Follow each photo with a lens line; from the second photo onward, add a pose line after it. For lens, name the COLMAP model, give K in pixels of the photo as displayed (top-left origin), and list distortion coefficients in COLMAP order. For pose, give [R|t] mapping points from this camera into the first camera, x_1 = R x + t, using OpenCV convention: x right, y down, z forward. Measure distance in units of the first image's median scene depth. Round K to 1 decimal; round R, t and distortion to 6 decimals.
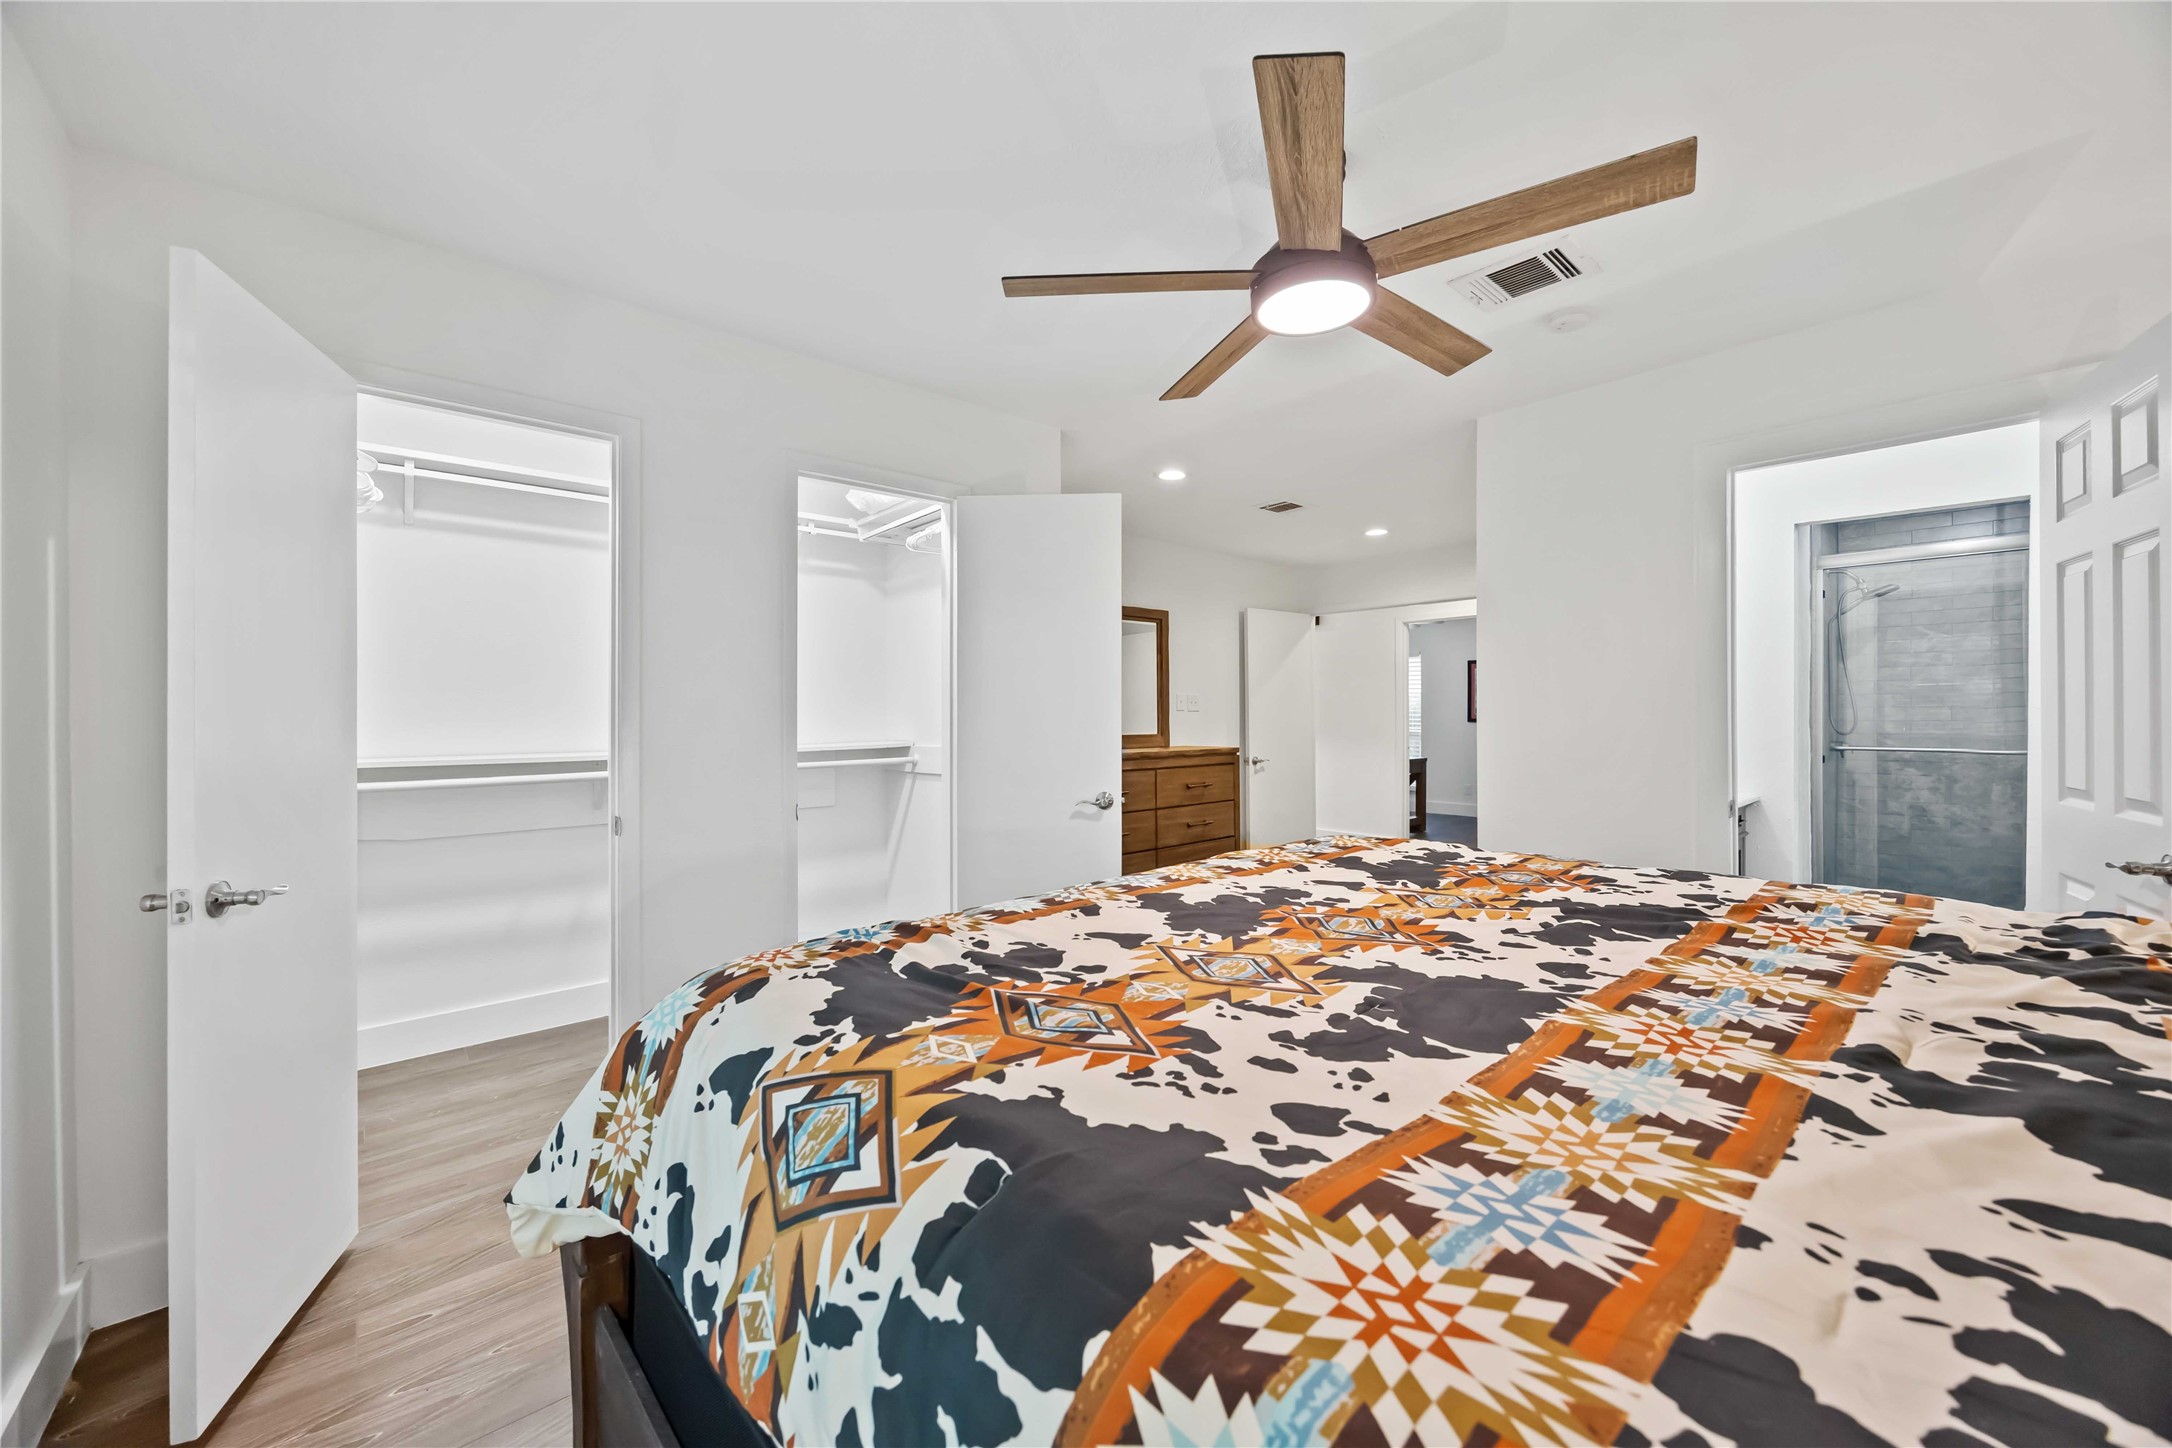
lens RADIAL K [[832.9, 0, 1081.6], [0, 832.9, 721.2], [0, 0, 1]] dist [-0.002517, 0.001219]
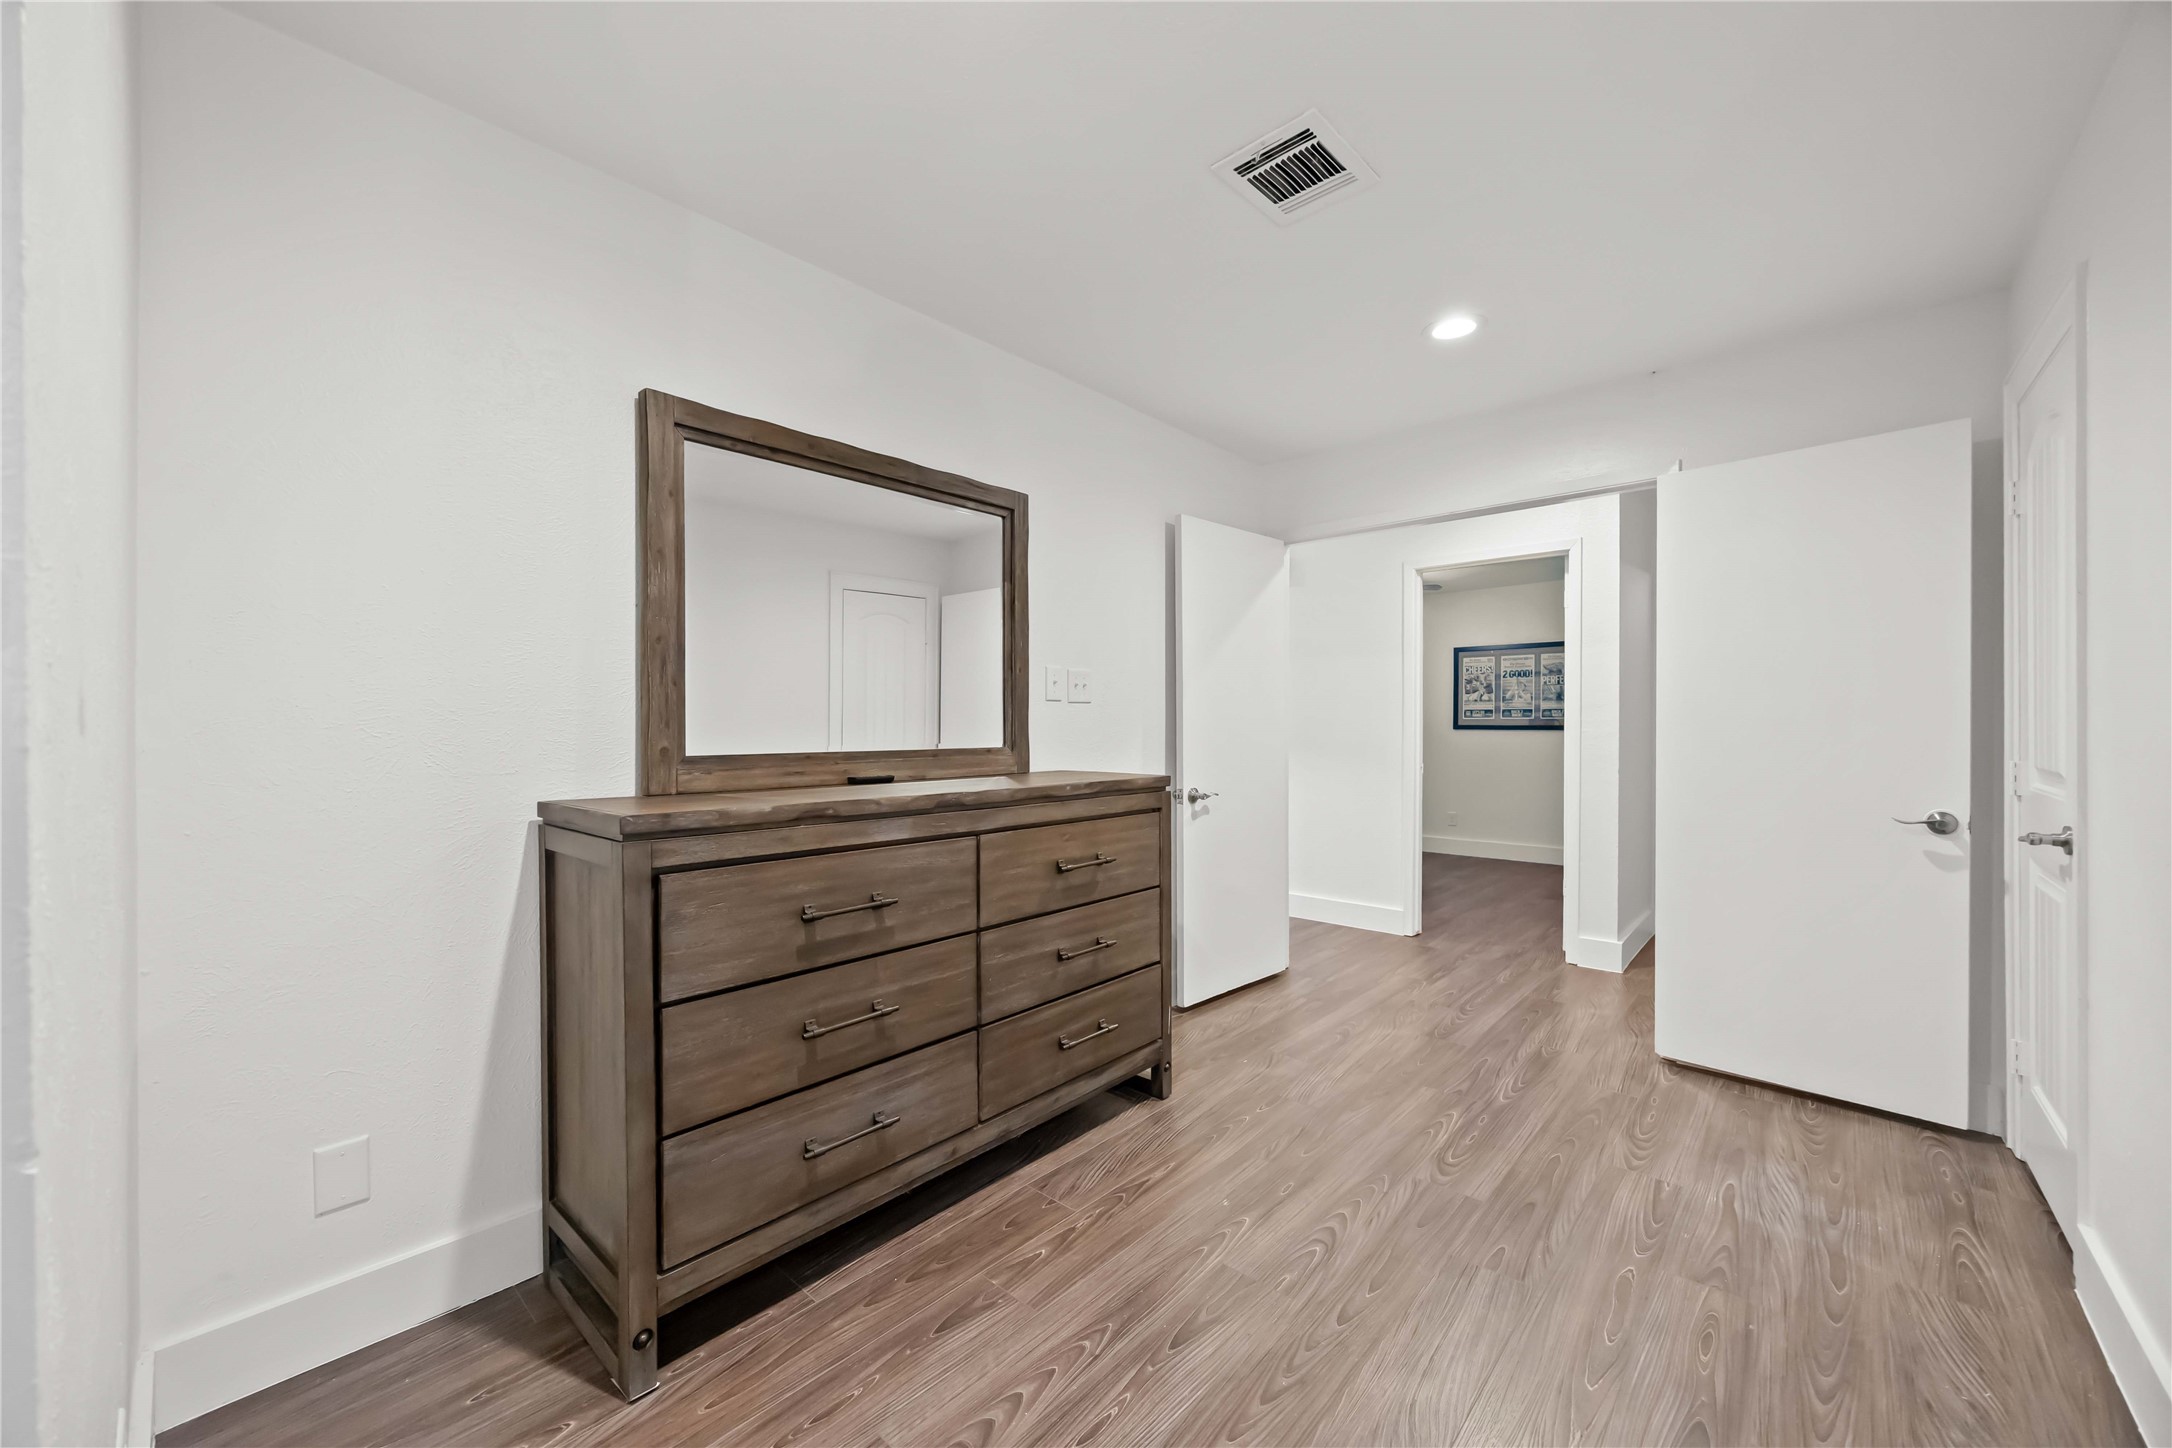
lens RADIAL K [[832.9, 0, 1087.3], [0, 832.9, 729.1], [0, 0, 1]] dist [-0.002517, 0.001219]
pose [[0.993084, 0.004001, 0.117339, 0.084195], [-0.003817, 0.999991, -0.001793, 0.005746], [-0.117345, 0.001333, 0.993090, 0.521892]]
